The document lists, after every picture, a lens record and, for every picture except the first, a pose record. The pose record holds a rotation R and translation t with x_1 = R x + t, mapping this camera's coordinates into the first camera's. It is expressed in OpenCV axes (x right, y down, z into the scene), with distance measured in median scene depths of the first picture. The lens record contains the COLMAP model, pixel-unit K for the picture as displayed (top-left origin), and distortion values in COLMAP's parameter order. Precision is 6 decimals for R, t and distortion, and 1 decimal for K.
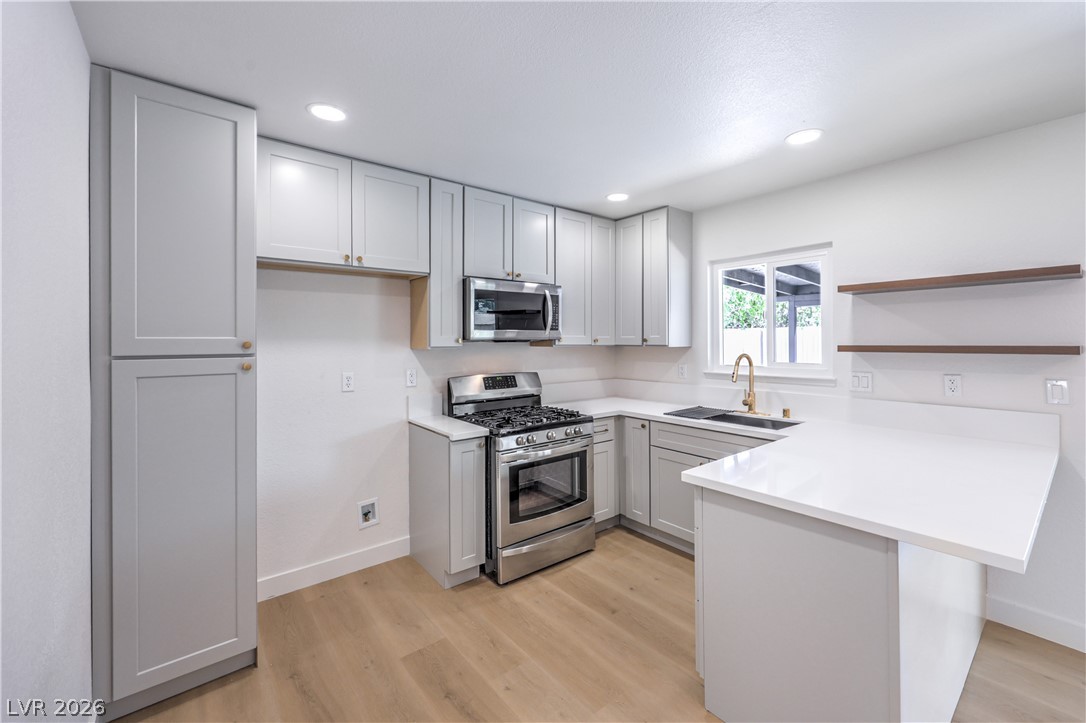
lens RADIAL K [[449.6, 0, 548.8], [0, 449.6, 341.3], [0, 0, 1]] dist [-0.002488, -0.000117]
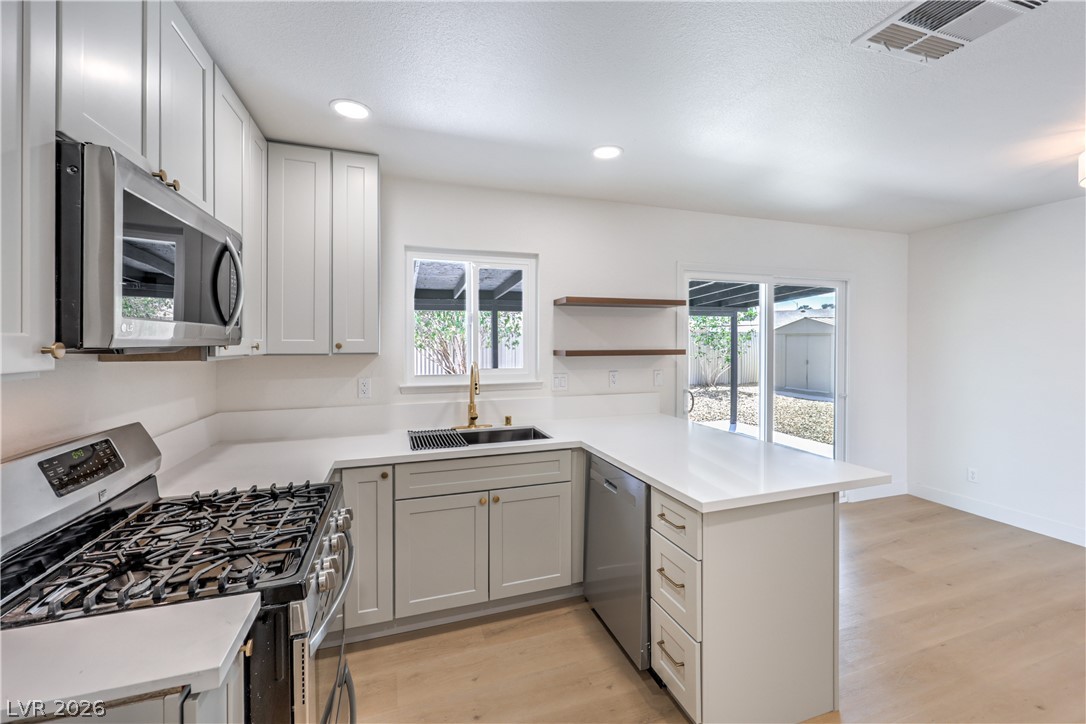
lens RADIAL K [[442.5, 0, 545.4], [0, 442.5, 348.1], [0, 0, 1]] dist [-0.001005, -0.000065]
pose [[0.344698, -0.006671, 0.938690, -0.358033], [0.001397, 0.999977, 0.006594, -0.003809], [-0.938712, -0.000962, 0.344700, 0.616639]]
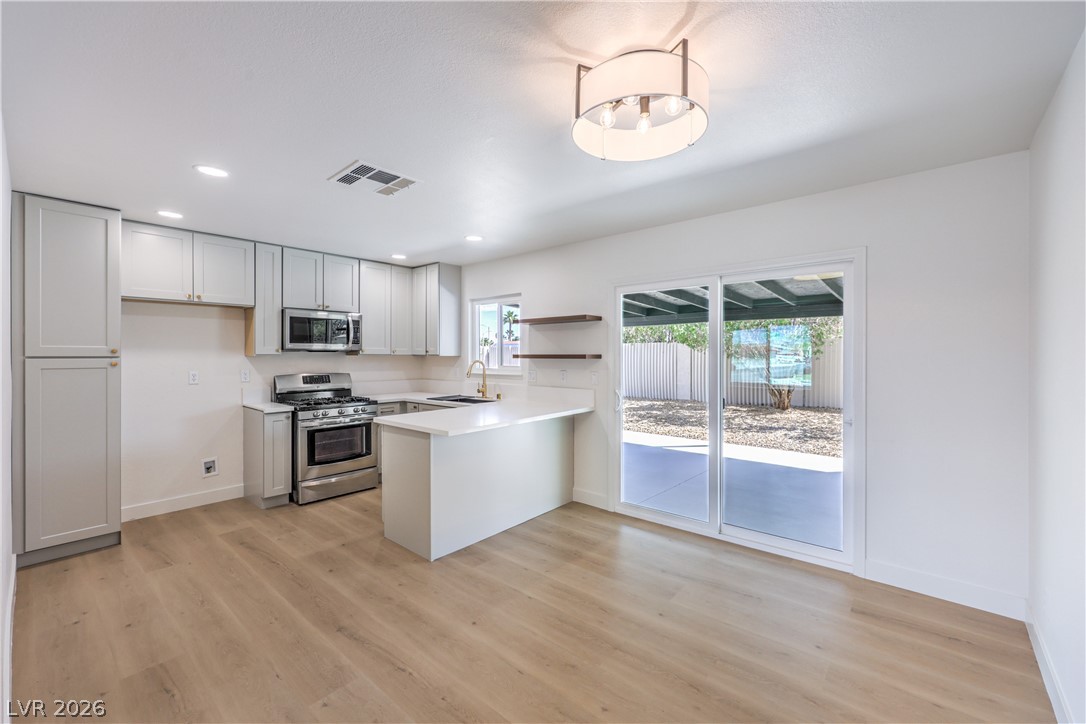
lens RADIAL K [[447.1, 0, 552.6], [0, 447.1, 357.0], [0, 0, 1]] dist [0.000752, -0.000185]
pose [[0.982451, 0.005237, 0.186447, 0.432537], [-0.006218, 0.999970, 0.004677, 0.008348], [-0.186417, -0.005755, 0.982454, -0.655502]]
